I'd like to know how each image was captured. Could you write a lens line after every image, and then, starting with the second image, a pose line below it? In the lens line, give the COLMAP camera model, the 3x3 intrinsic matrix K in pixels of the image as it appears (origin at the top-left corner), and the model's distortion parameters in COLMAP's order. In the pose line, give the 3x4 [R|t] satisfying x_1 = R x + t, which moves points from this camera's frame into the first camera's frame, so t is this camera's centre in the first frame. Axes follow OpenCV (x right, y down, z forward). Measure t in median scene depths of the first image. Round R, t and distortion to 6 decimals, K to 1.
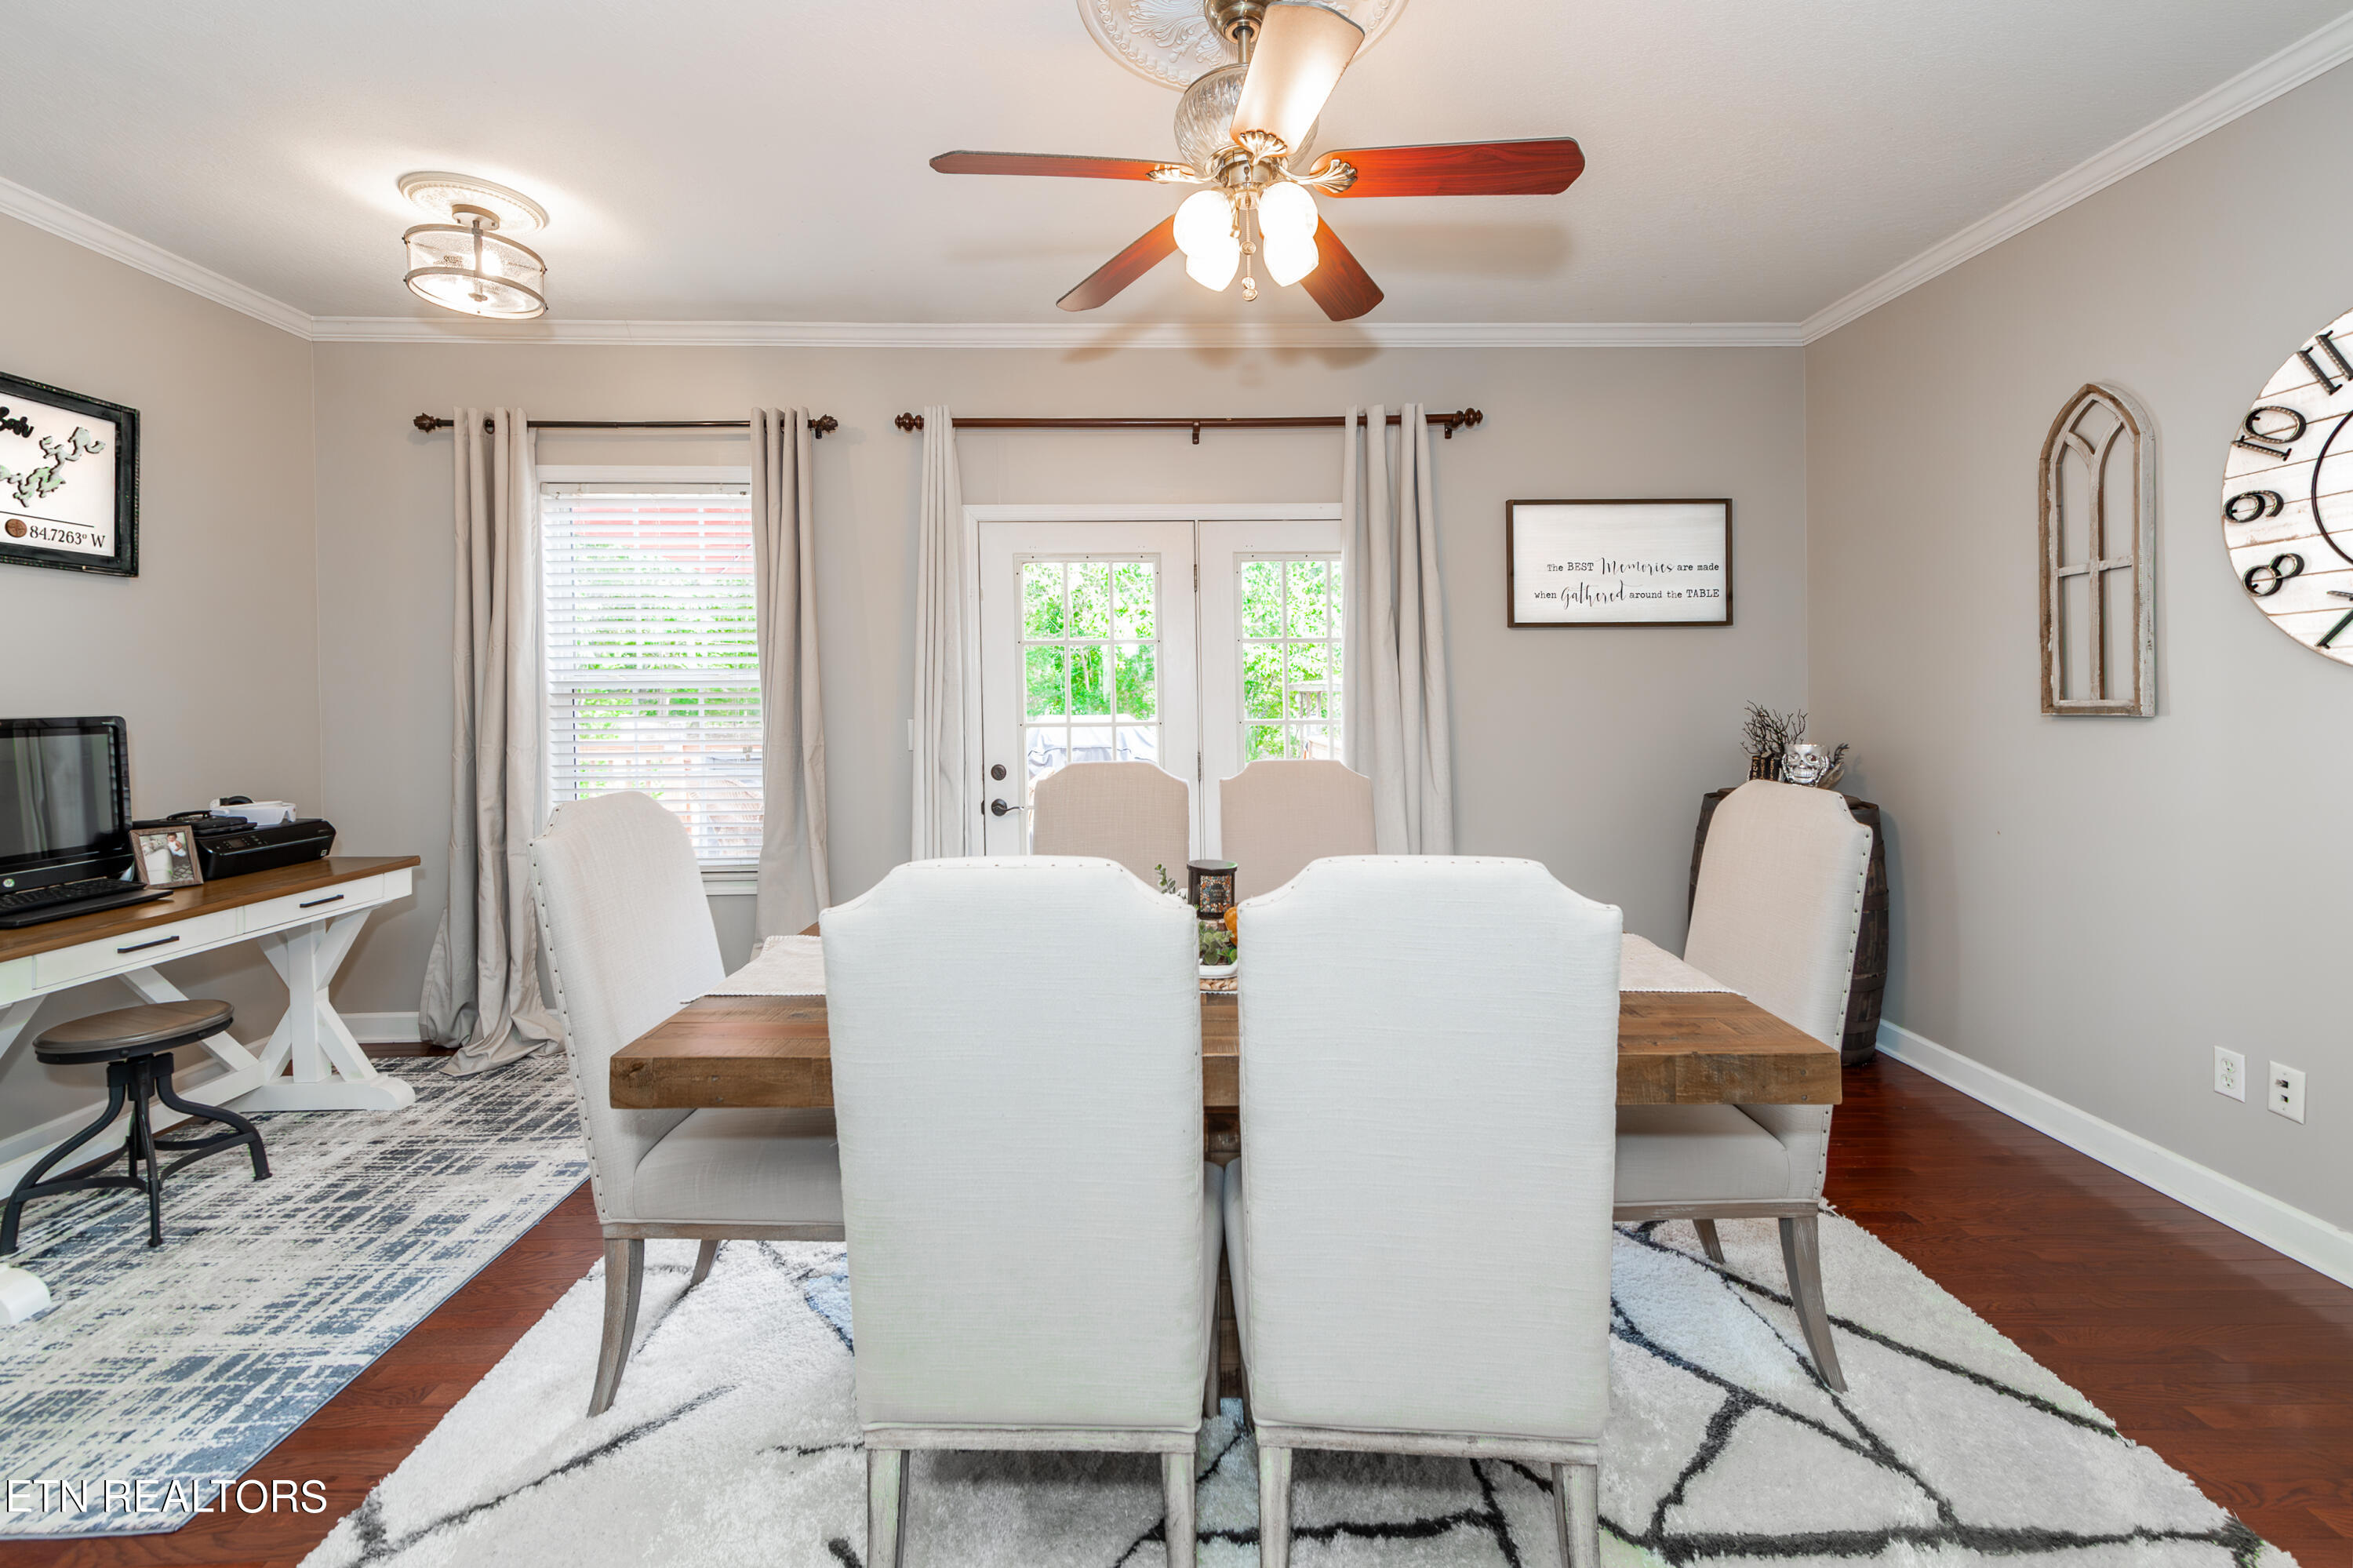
lens RADIAL K [[932.4, 0, 1116.9], [0, 932.4, 666.2], [0, 0, 1]] dist [0.009554, -0.002025]
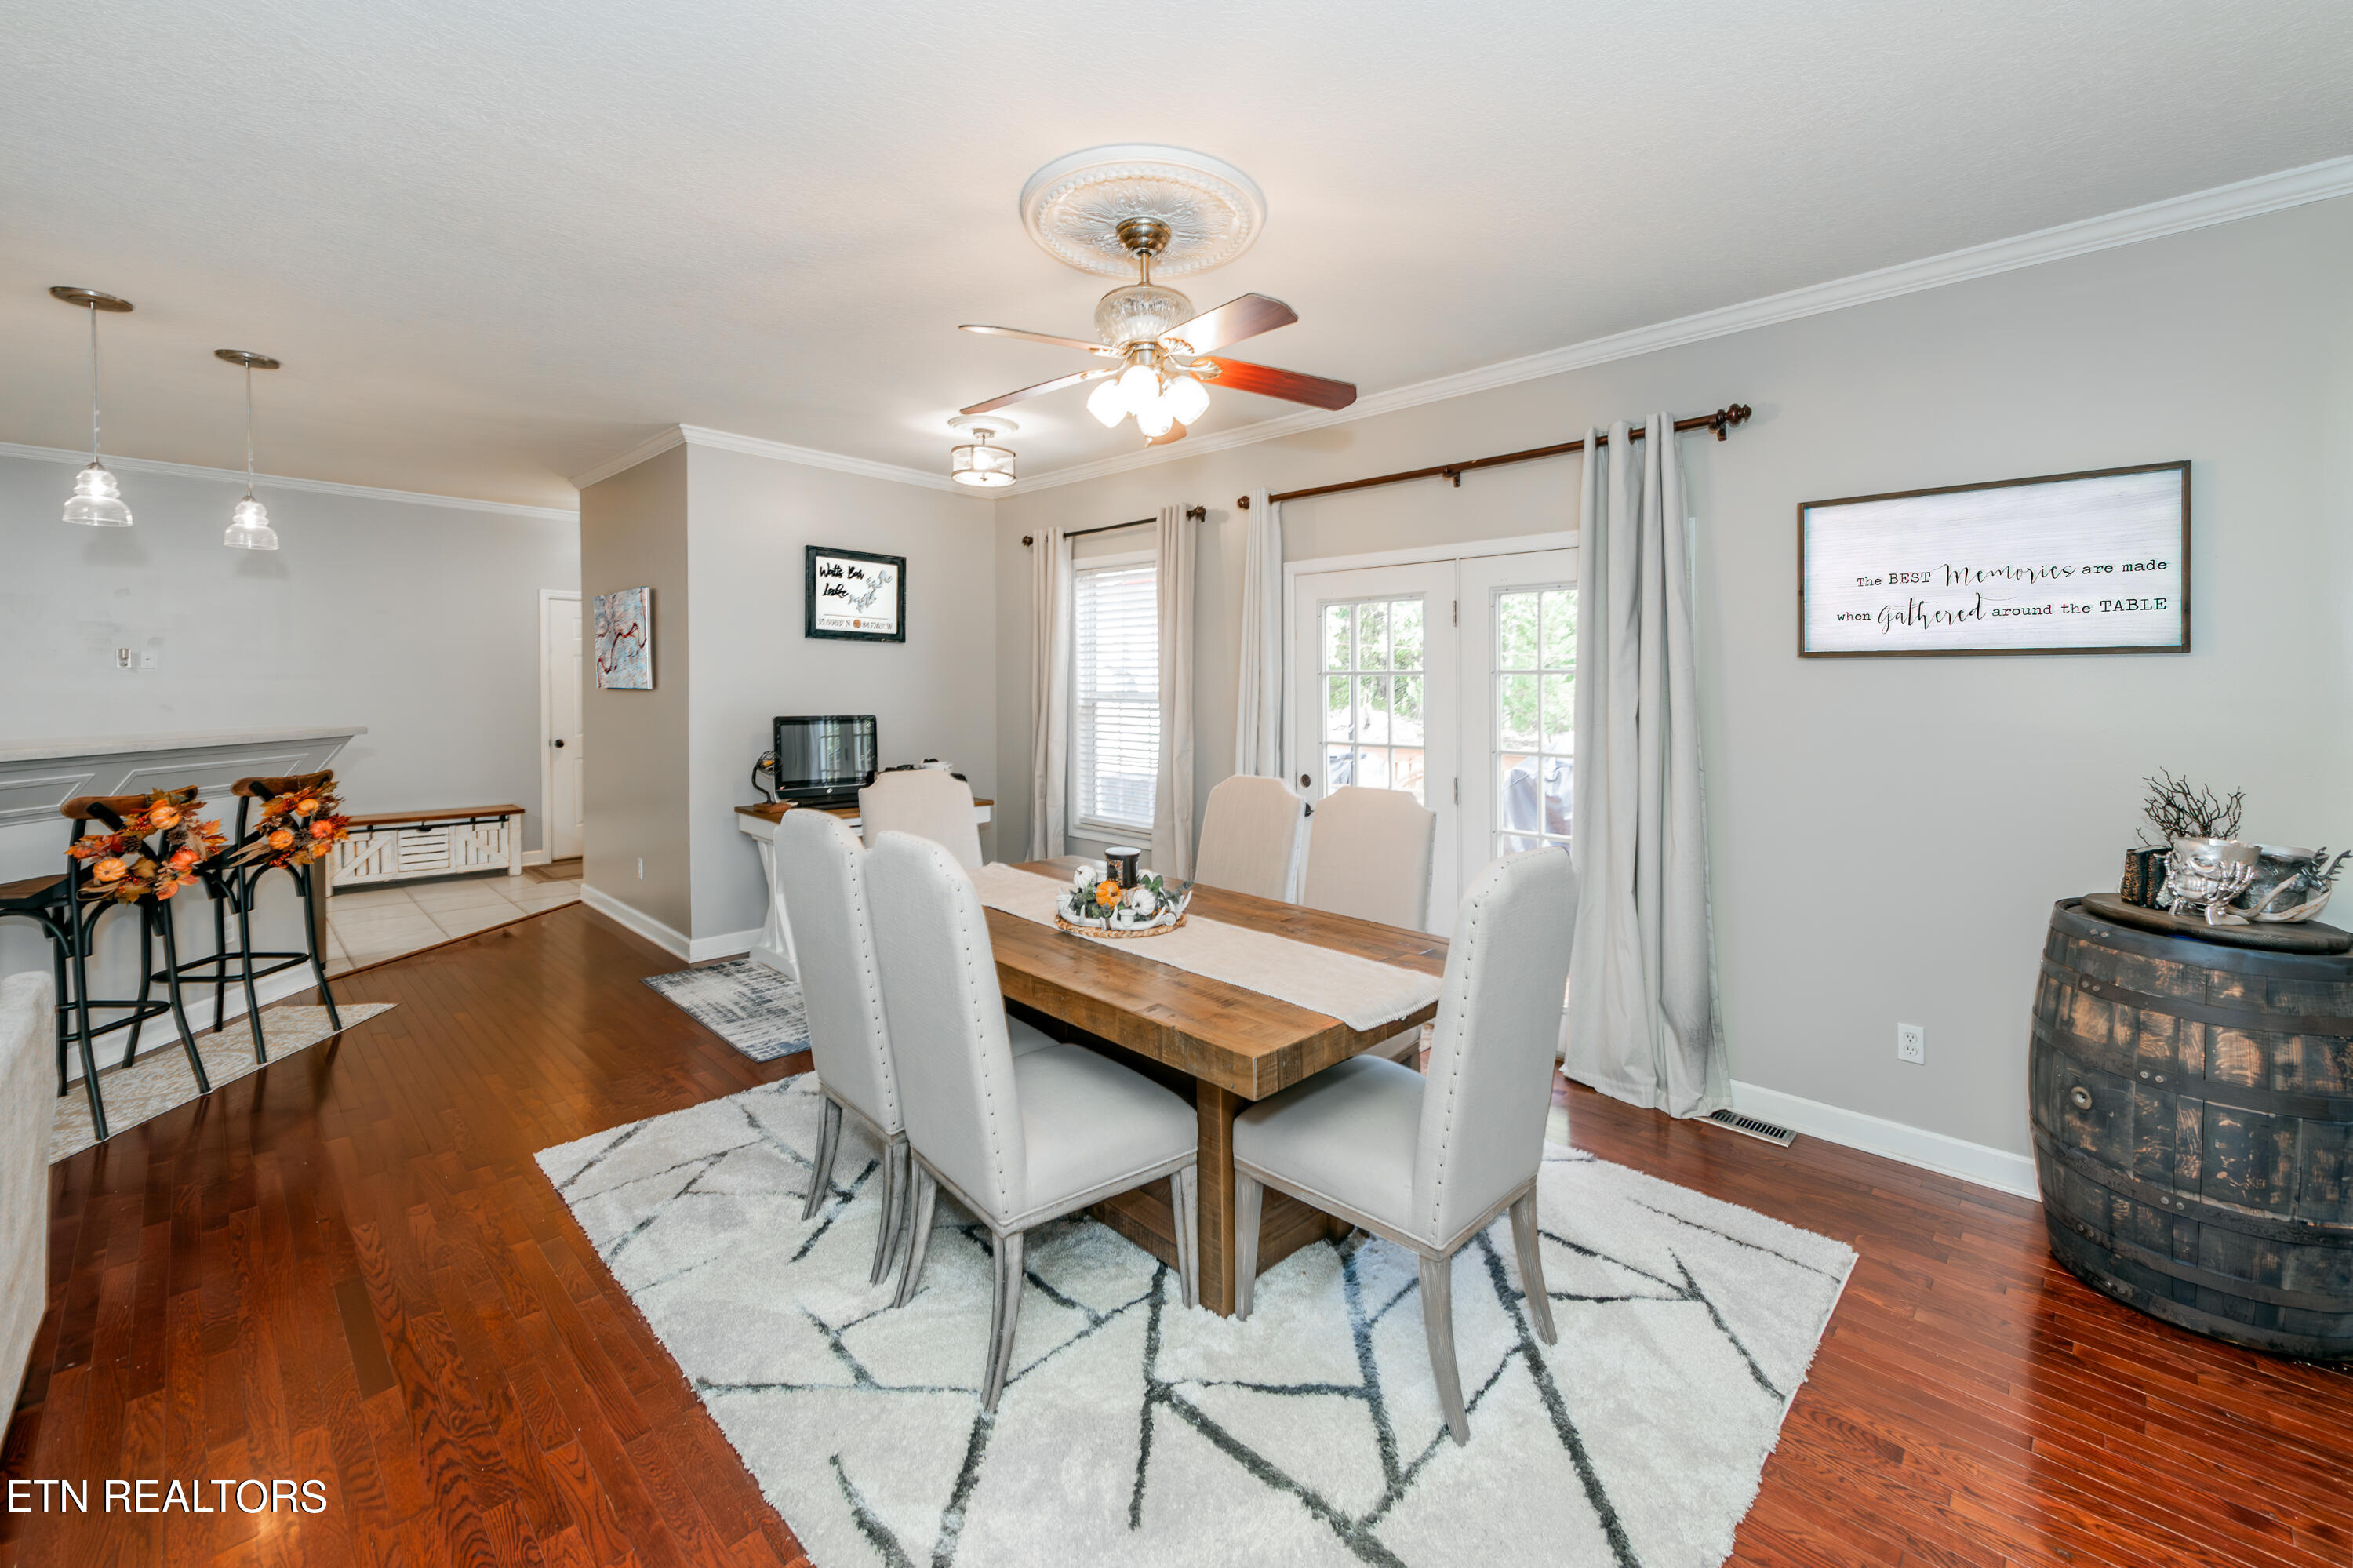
lens RADIAL K [[932.4, 0, 1197.1], [0, 932.4, 666.2], [0, 0, 1]] dist [0.009554, -0.002025]
pose [[0.712117, -0.003044, -0.702054, 0.624607], [0.002807, 0.999995, -0.001489, -0.034473], [0.702055, -0.000910, 0.712122, 0.037837]]
